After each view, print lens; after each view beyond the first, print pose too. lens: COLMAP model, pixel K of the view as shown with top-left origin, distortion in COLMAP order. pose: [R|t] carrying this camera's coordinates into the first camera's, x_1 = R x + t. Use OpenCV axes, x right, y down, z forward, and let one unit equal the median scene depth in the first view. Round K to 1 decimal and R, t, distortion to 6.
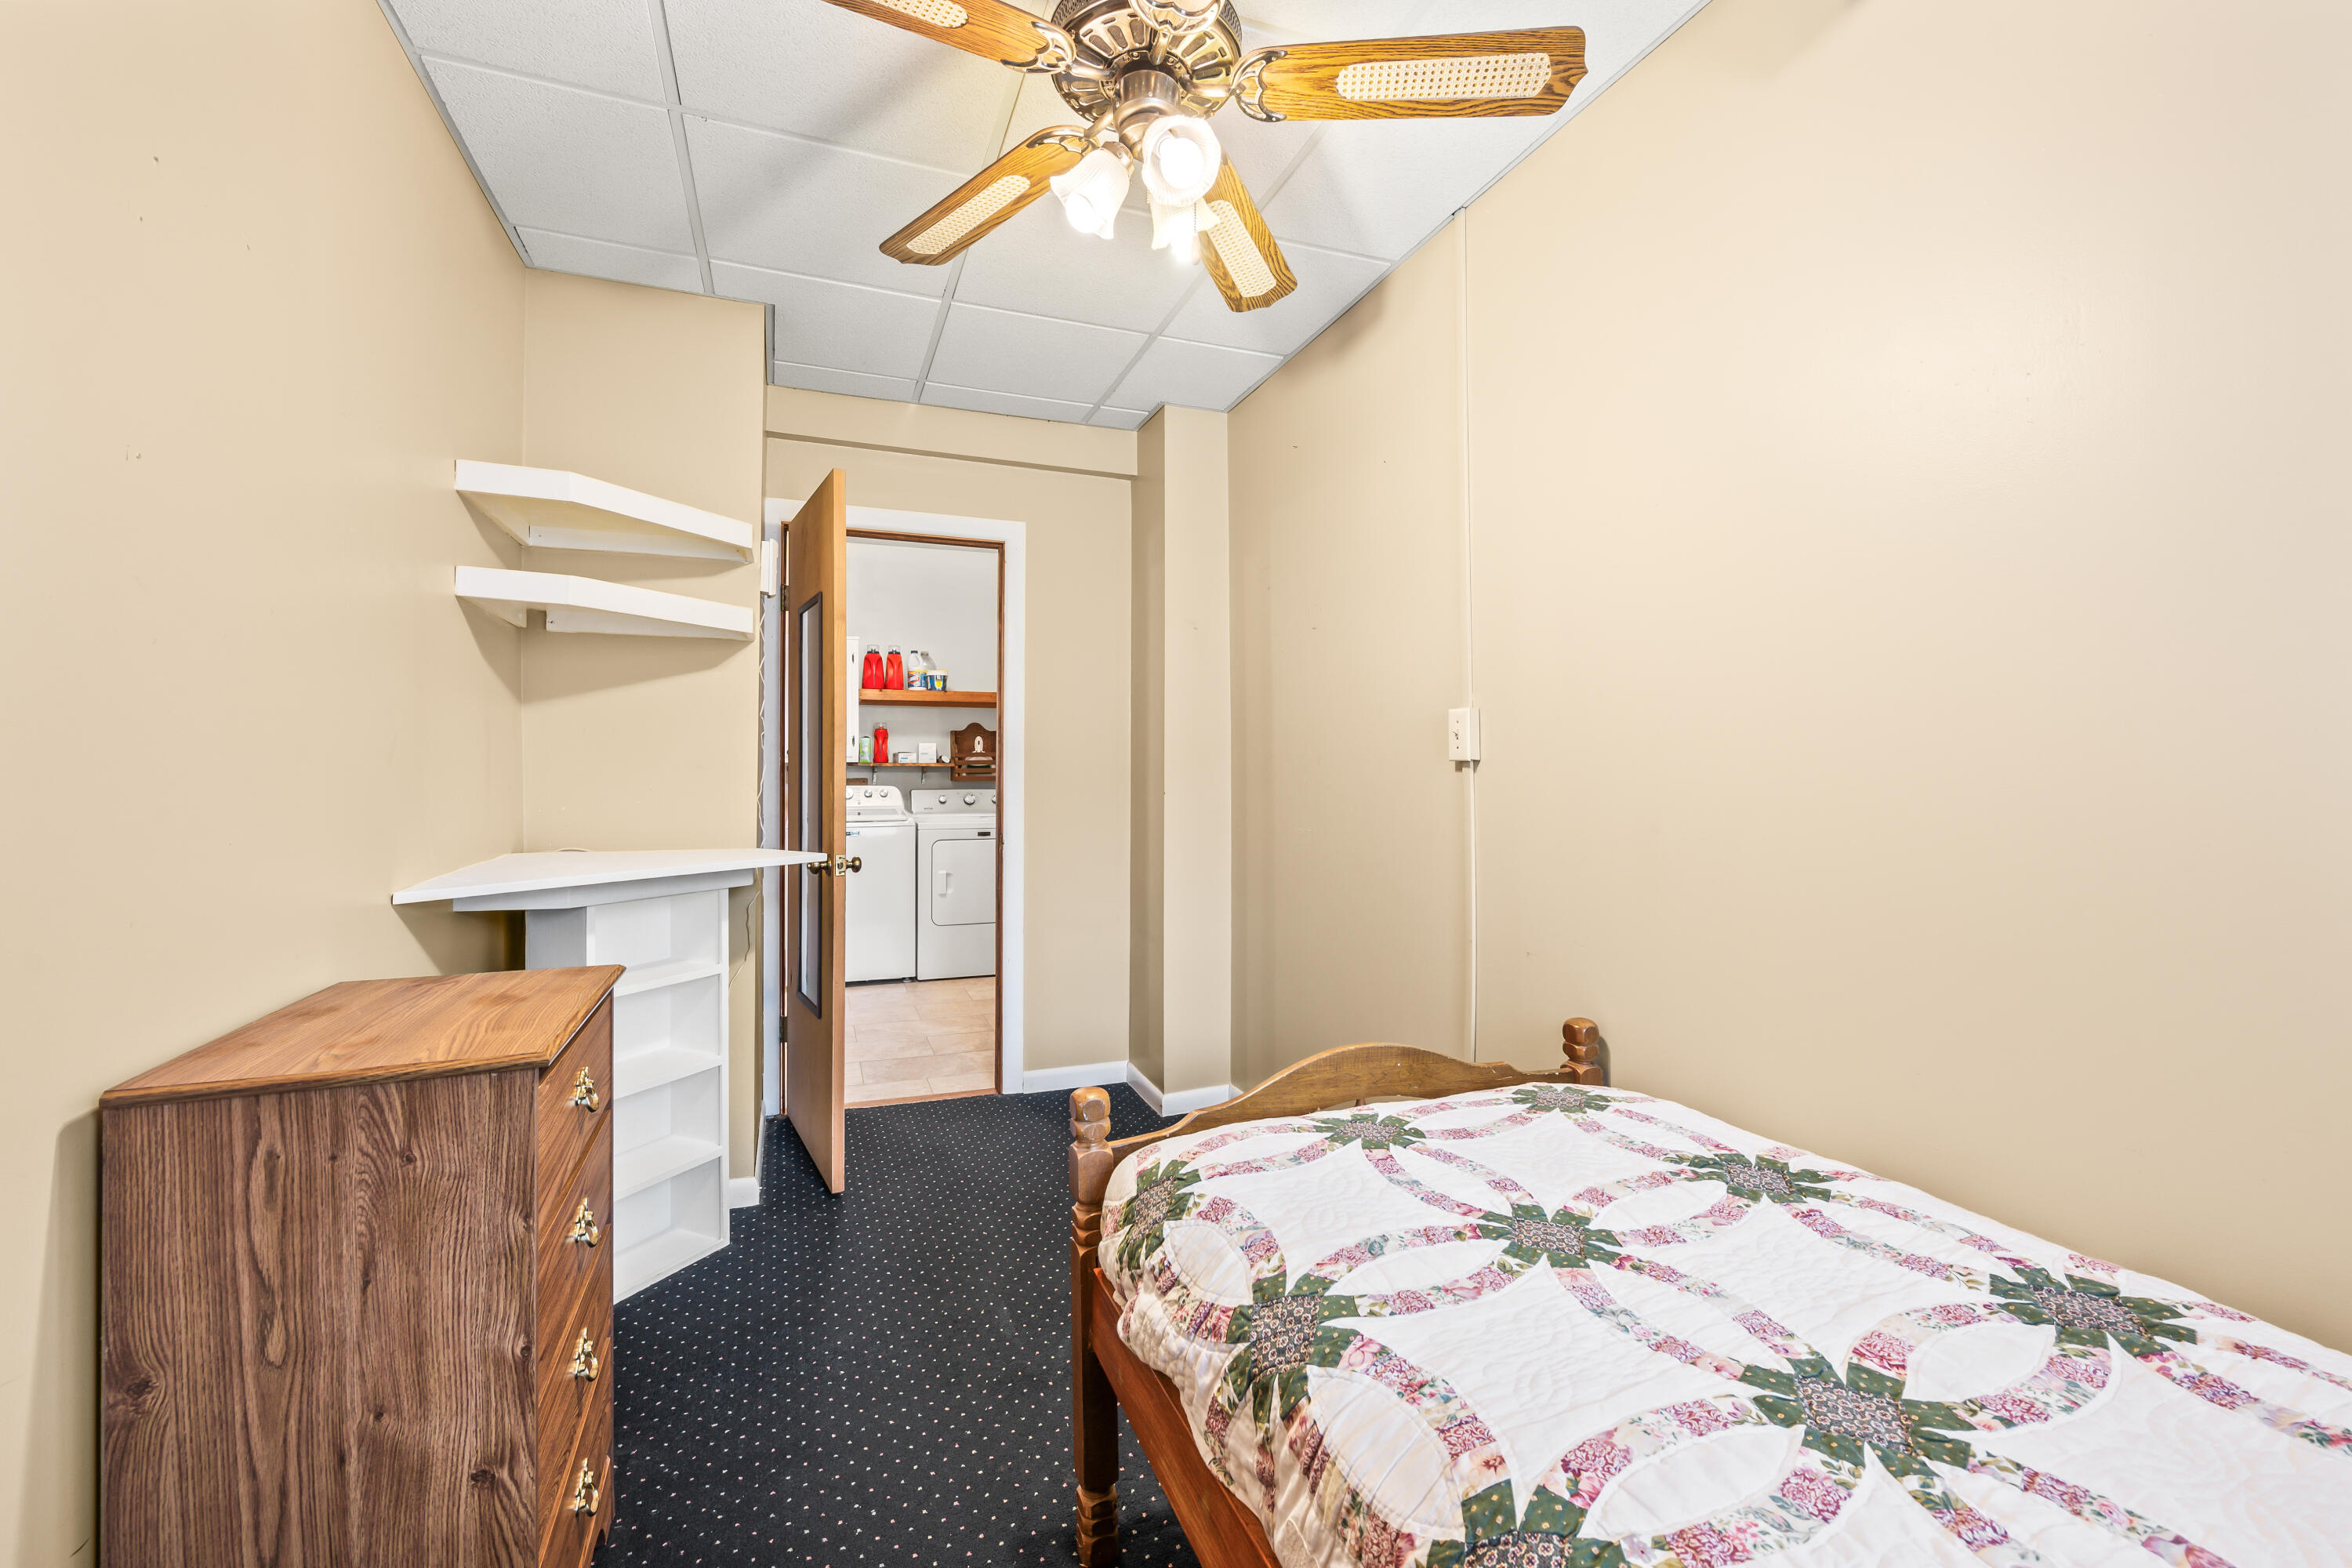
lens RADIAL K [[990.5, 0, 1180.9], [0, 990.5, 770.2], [0, 0, 1]] dist [-0.003213, 0.001155]
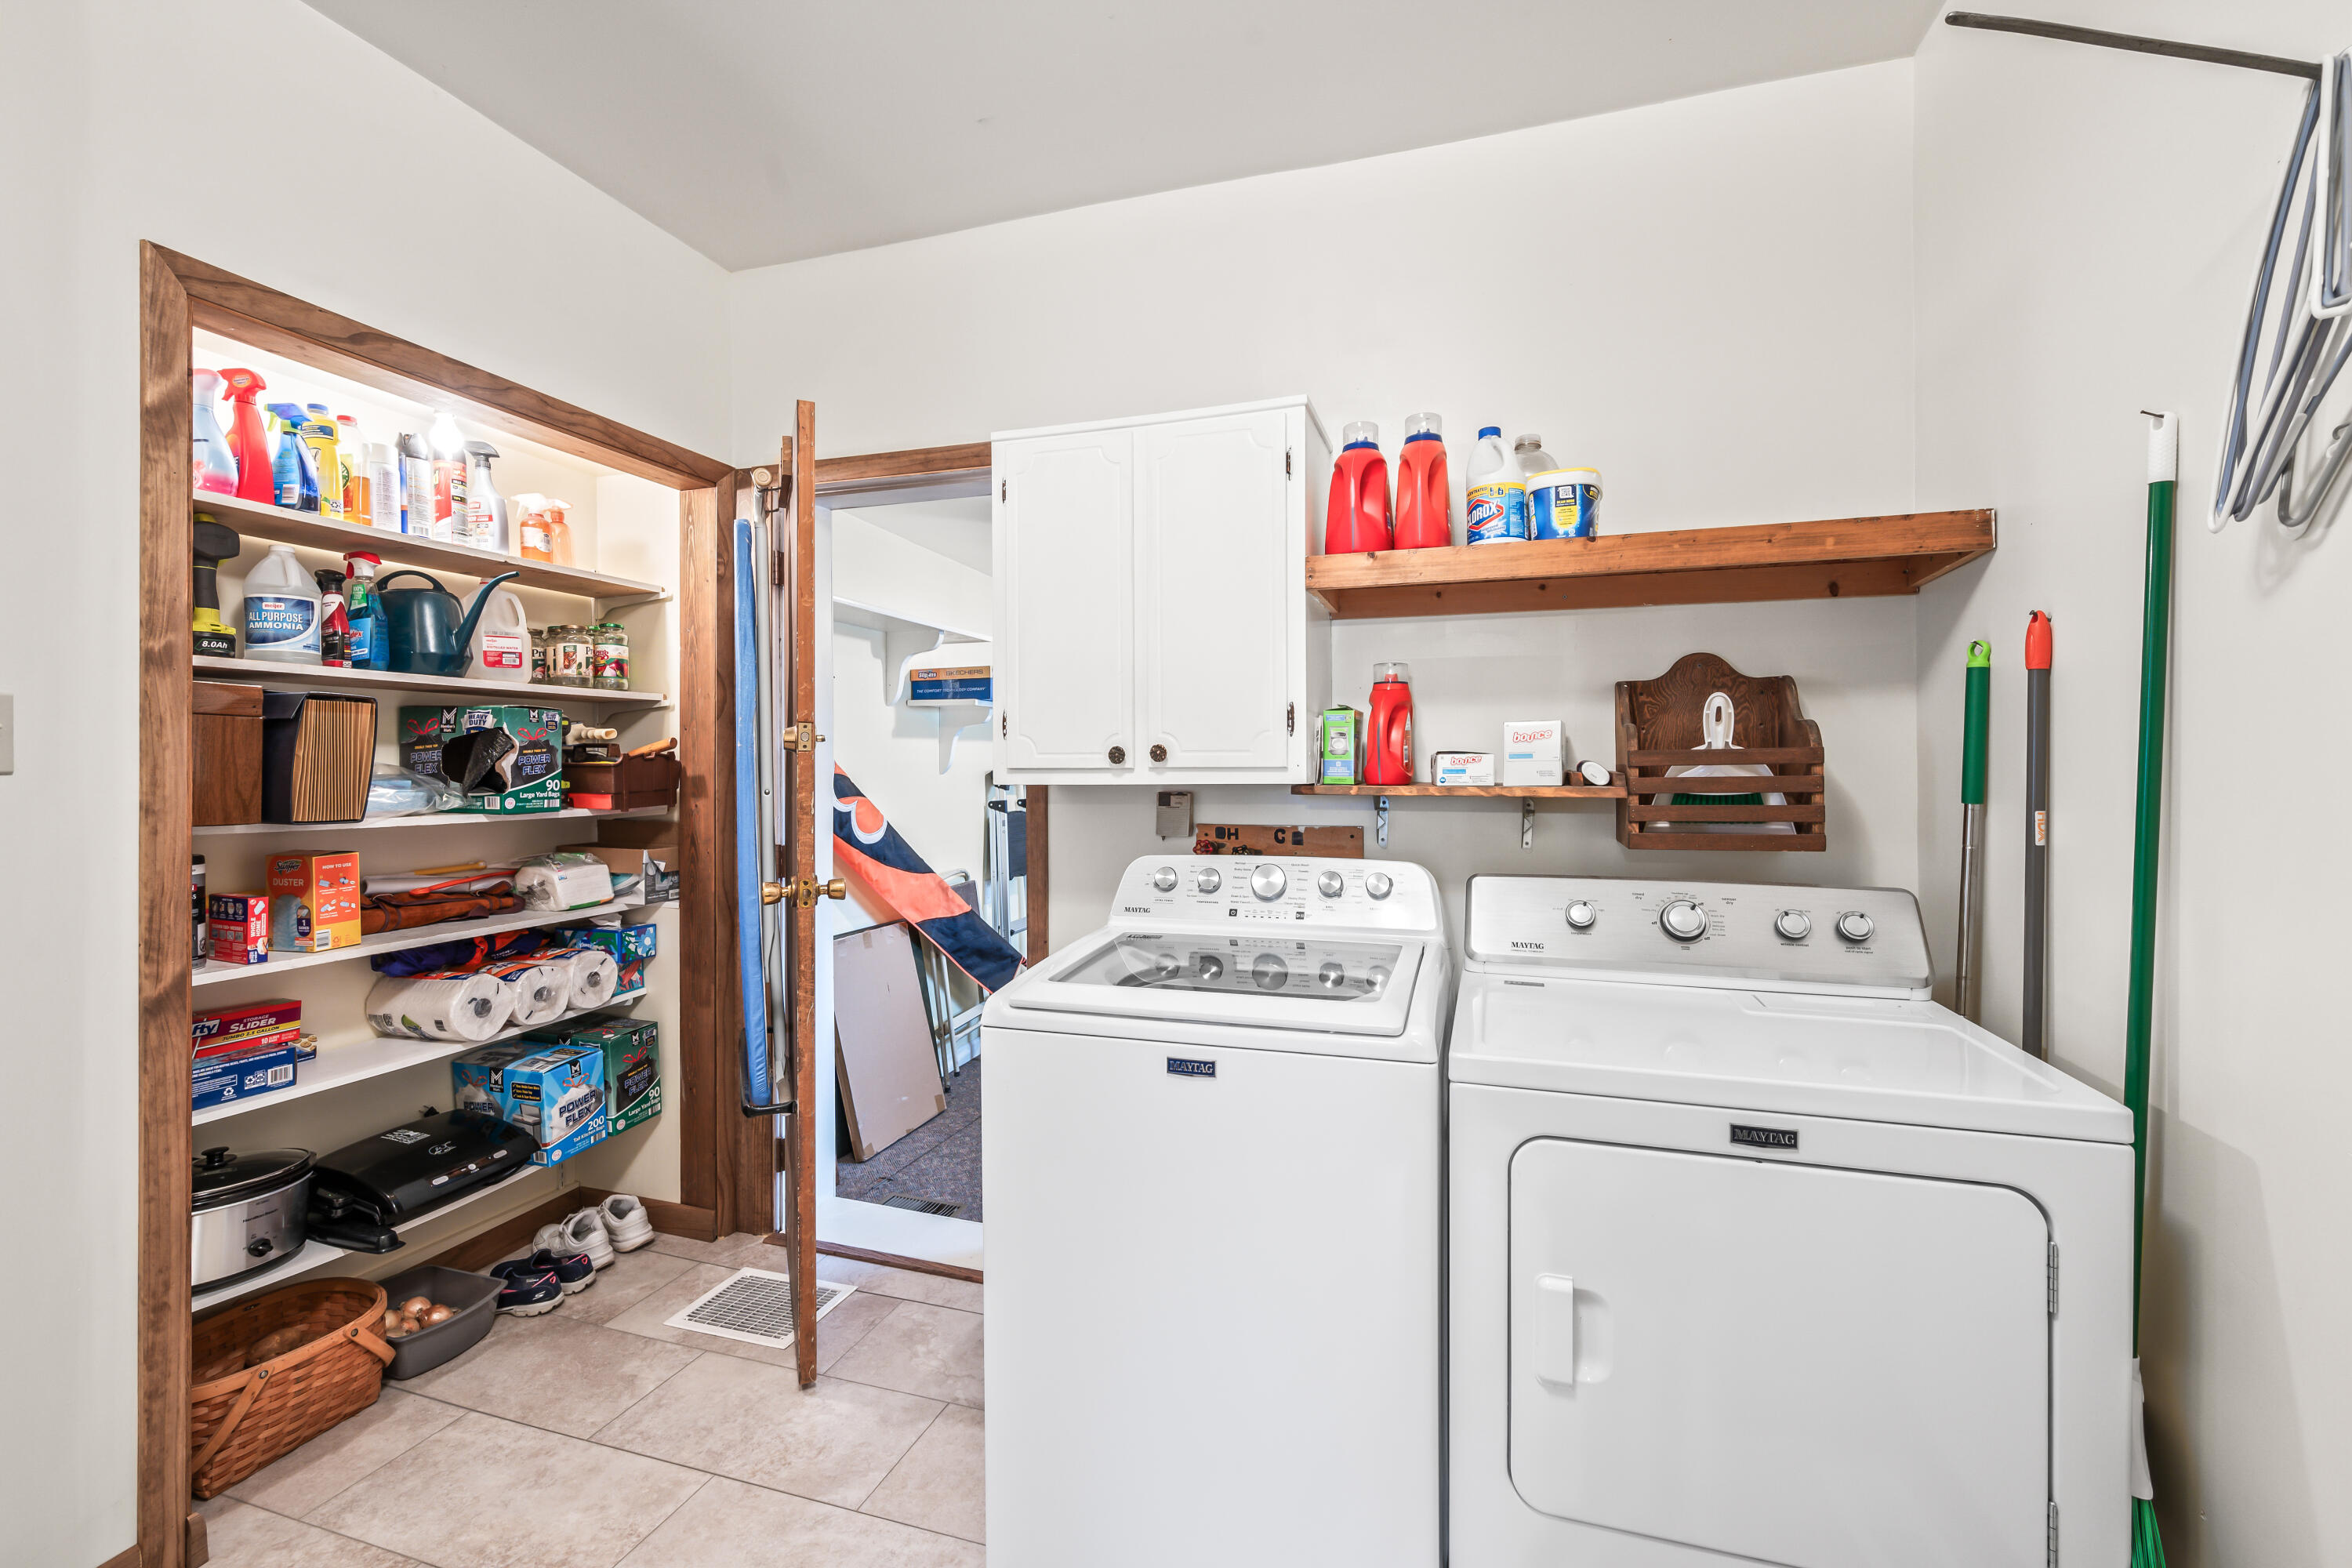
lens RADIAL K [[990.5, 0, 1183.2], [0, 990.5, 770.0], [0, 0, 1]] dist [-0.003213, 0.001155]
pose [[0.784427, -0.005995, -0.620193, -0.152314], [-0.002158, 0.999921, -0.012395, -0.008216], [0.620218, 0.011062, 0.784352, 0.699492]]
